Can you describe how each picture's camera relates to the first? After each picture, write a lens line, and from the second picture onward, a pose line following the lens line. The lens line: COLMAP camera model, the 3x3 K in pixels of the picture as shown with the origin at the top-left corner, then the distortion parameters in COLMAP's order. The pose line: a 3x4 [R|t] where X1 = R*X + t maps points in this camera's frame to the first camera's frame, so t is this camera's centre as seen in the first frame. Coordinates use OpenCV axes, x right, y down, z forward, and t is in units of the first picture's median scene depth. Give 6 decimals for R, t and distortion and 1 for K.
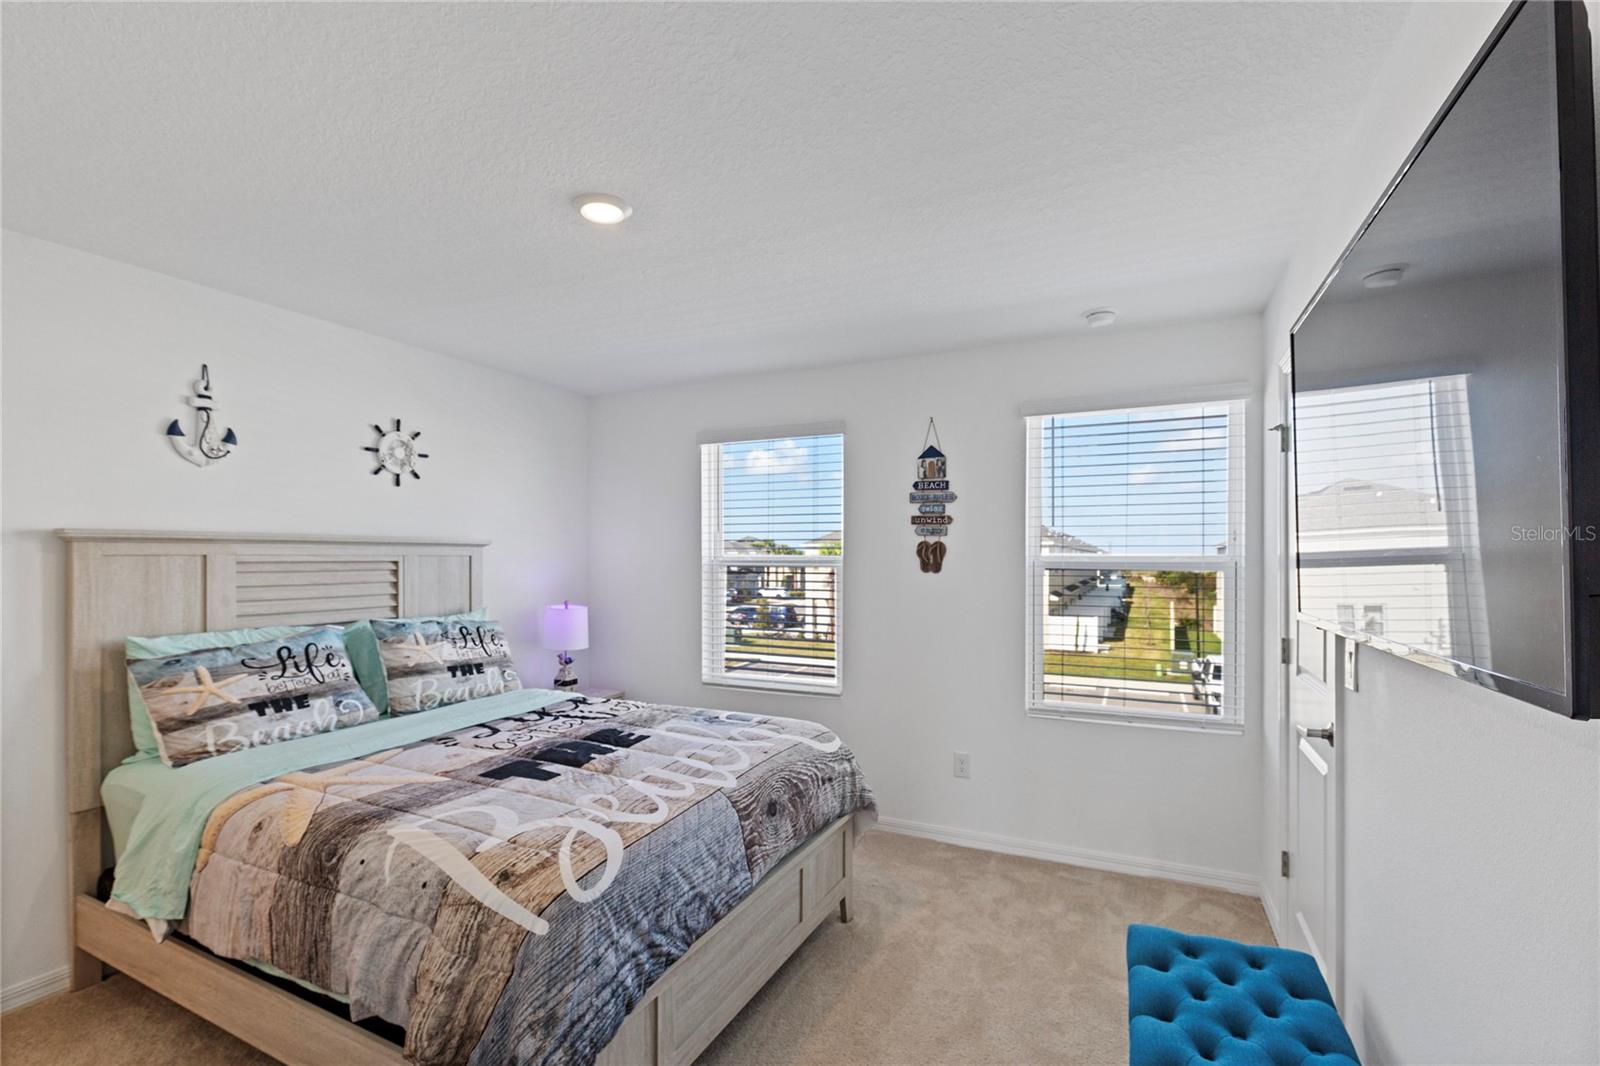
lens RADIAL K [[722.8, 0, 799.6], [0, 722.8, 547.5], [0, 0, 1]] dist [0.005622, -0.000866]
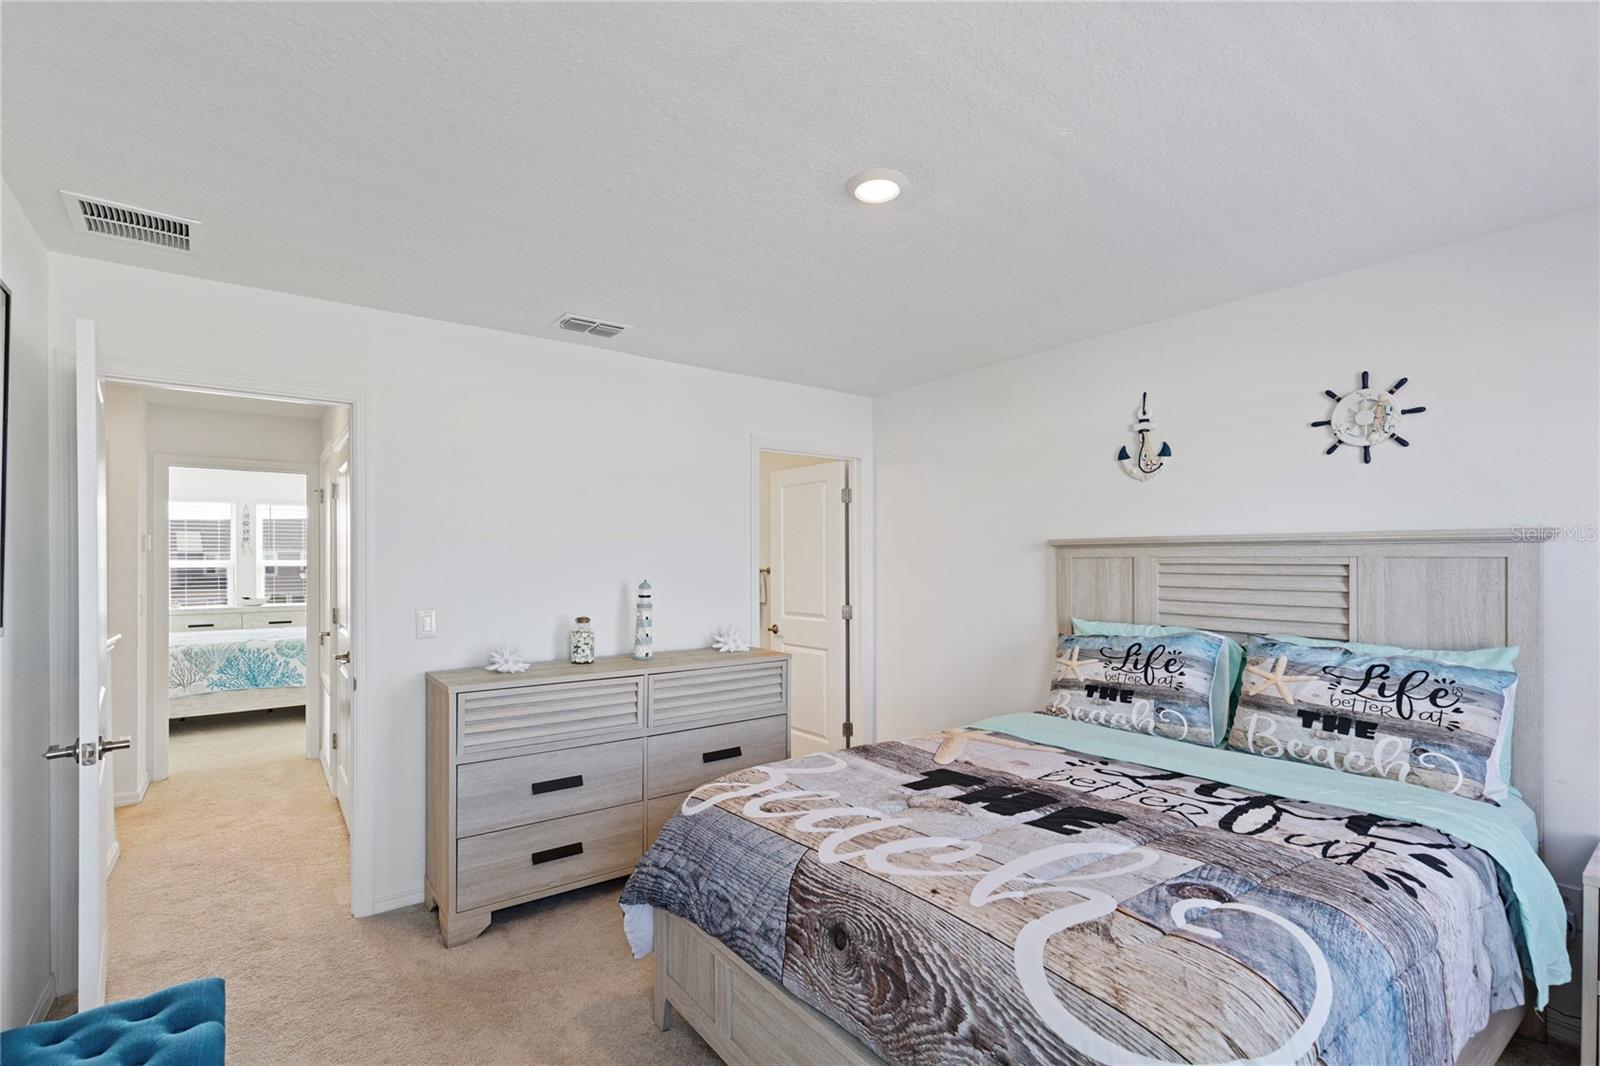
lens RADIAL K [[722.8, 0, 780.7], [0, 722.8, 554.3], [0, 0, 1]] dist [0.005622, -0.000866]
pose [[-0.469377, -0.004247, -0.882988, 0.479616], [0.013131, 0.999844, -0.011789, 0.011593], [0.882900, -0.017128, -0.469248, 1.049443]]
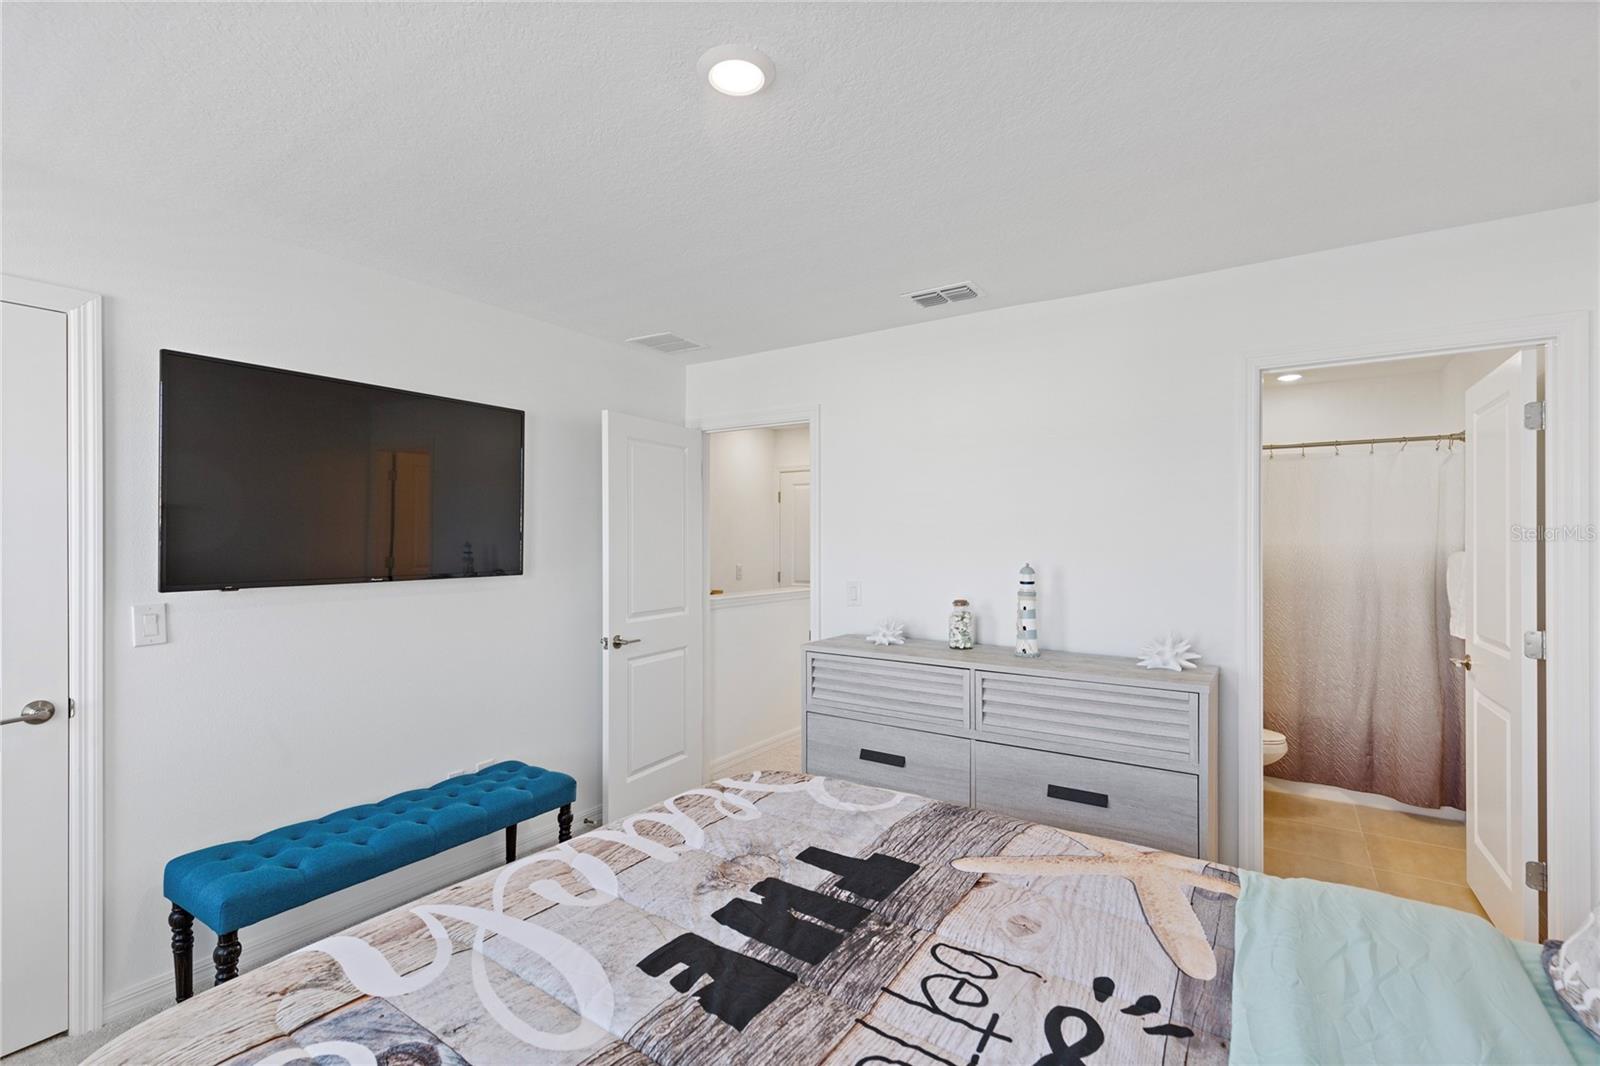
lens RADIAL K [[722.8, 0, 804.7], [0, 722.8, 538.6], [0, 0, 1]] dist [0.005622, -0.000866]
pose [[-0.991748, 0.000822, 0.128201, -0.346197], [-0.001367, 0.999855, -0.016986, 0.019961], [-0.128196, -0.017021, -0.991603, 1.366888]]
